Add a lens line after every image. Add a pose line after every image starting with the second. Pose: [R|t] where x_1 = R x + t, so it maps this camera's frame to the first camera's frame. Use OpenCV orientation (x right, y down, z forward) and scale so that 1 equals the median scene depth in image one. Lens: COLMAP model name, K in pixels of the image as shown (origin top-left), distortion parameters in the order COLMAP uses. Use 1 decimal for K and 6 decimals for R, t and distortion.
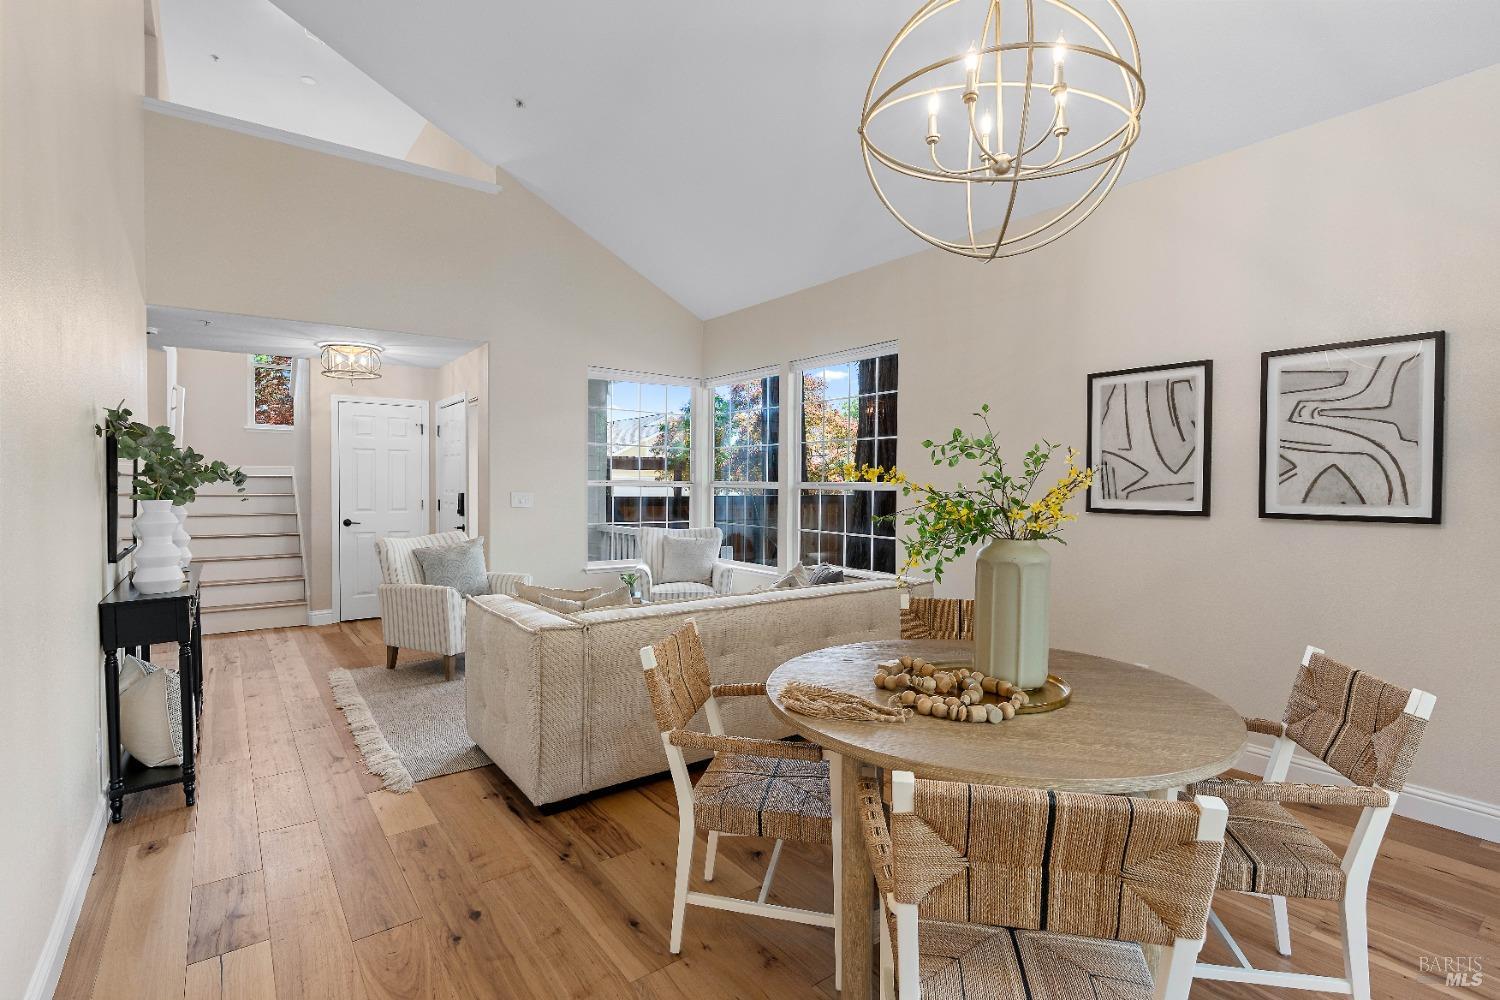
lens RADIAL K [[707.0, 0, 750.0], [0, 707.0, 500.0], [0, 0, 1]] dist [-0.000817, -0.000094]
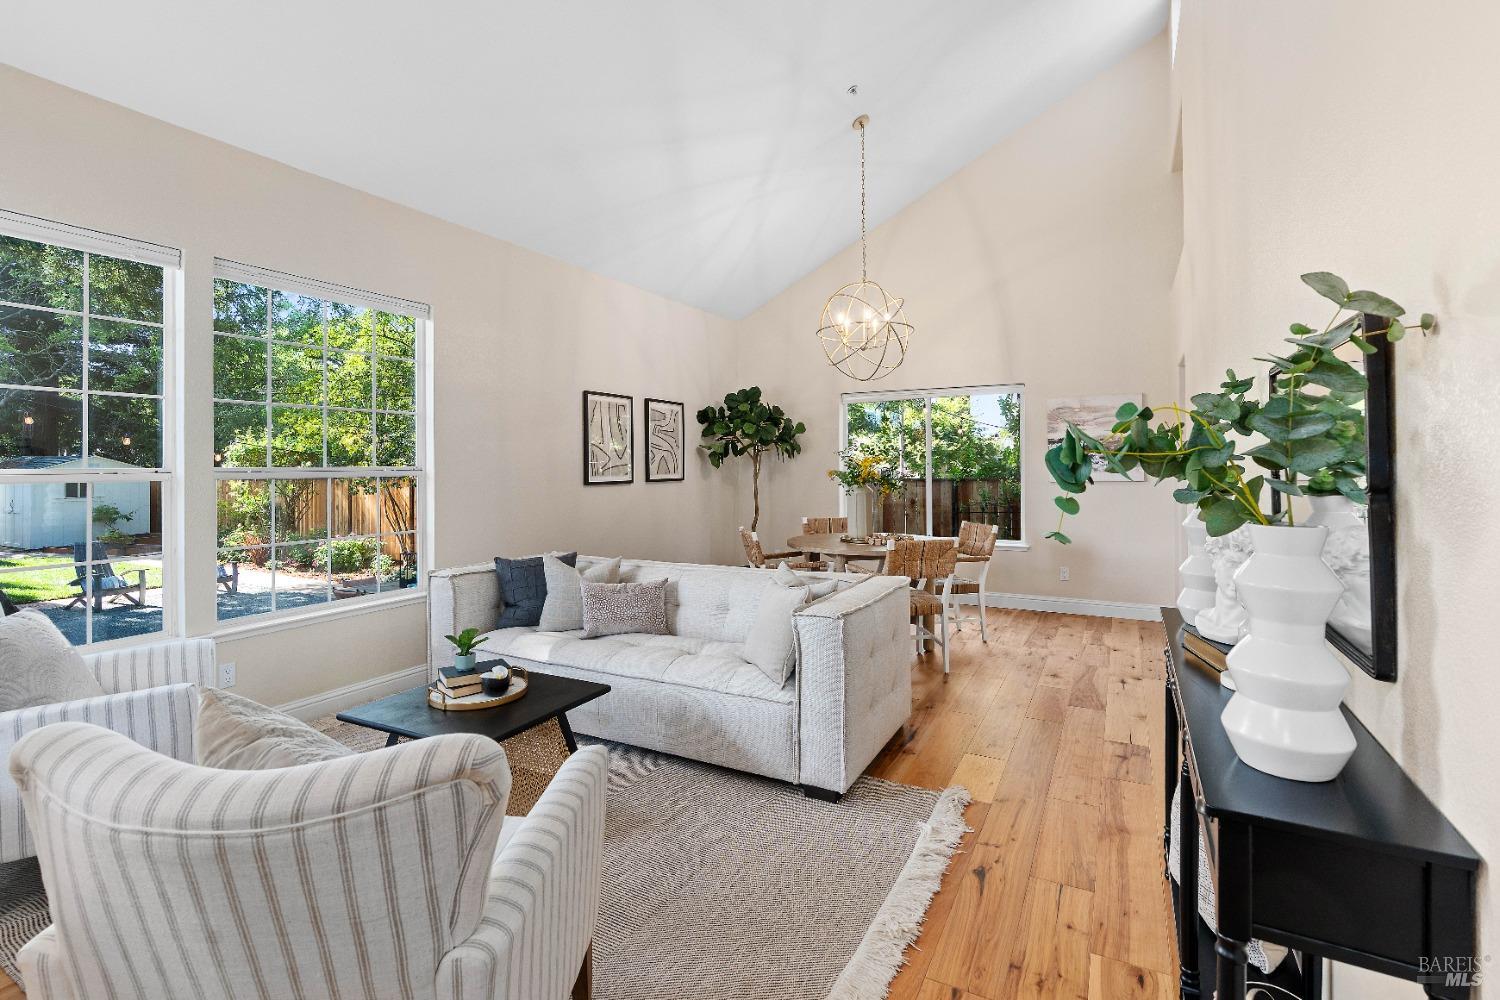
lens RADIAL K [[703.9, 0, 748.4], [0, 703.9, 474.0], [0, 0, 1]] dist [0.000144, 0.000000]
pose [[-0.420261, -0.018849, 0.907208, -1.170485], [0.025208, 0.999156, 0.032437, -0.053736], [-0.907053, 0.036501, -0.419431, 1.568288]]
